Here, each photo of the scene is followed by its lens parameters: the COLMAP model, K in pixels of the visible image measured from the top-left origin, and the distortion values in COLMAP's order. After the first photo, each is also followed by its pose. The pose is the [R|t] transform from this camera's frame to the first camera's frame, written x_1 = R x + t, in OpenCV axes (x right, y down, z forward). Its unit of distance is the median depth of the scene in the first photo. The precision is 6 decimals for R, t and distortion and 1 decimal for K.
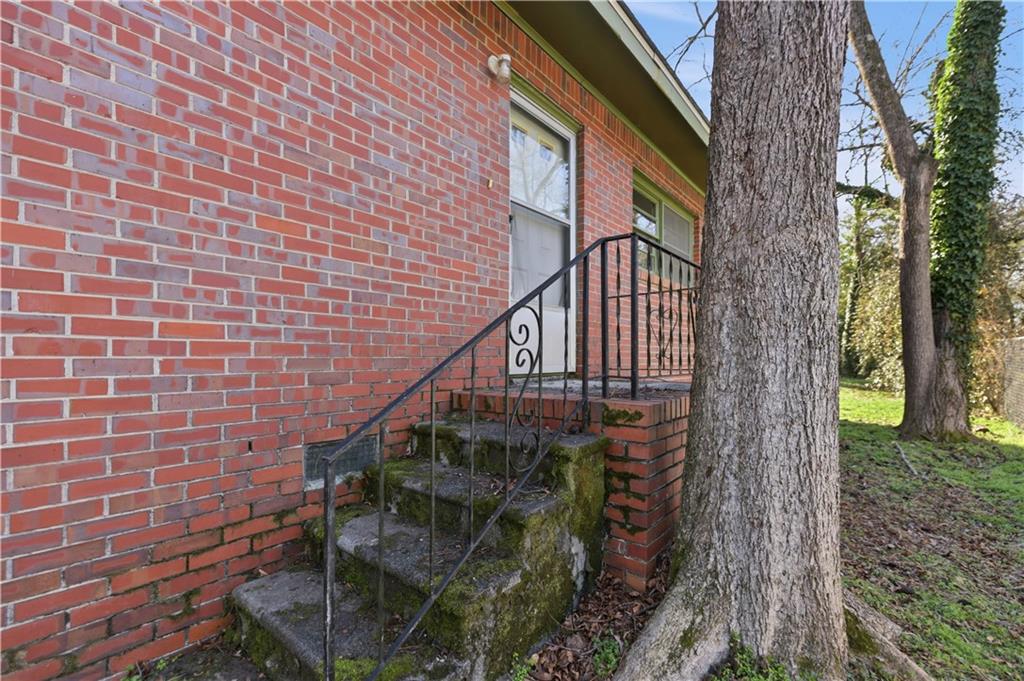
lens RADIAL K [[431.9, 0, 521.6], [0, 431.9, 339.0], [0, 0, 1]] dist [0.003366, -0.000285]
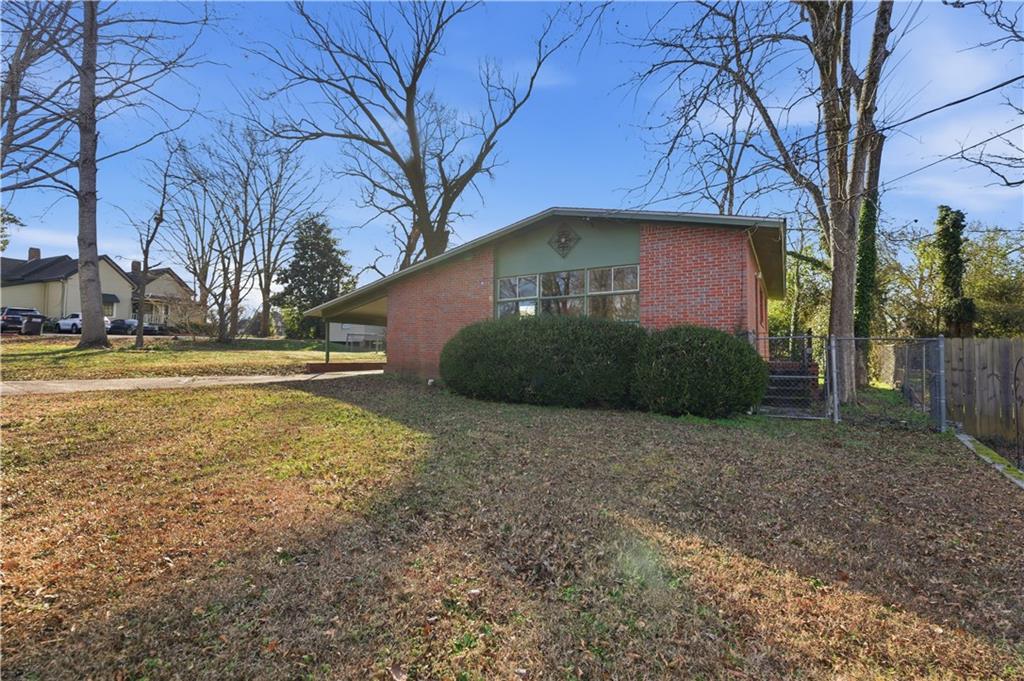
lens RADIAL K [[431.9, 0, 521.6], [0, 431.9, 339.0], [0, 0, 1]] dist [0.003366, -0.000285]
pose [[0.989824, -0.008075, 0.142067, -1.308023], [0.009323, 0.999924, -0.008128, -0.044390], [-0.141990, 0.009370, 0.989824, -1.196478]]
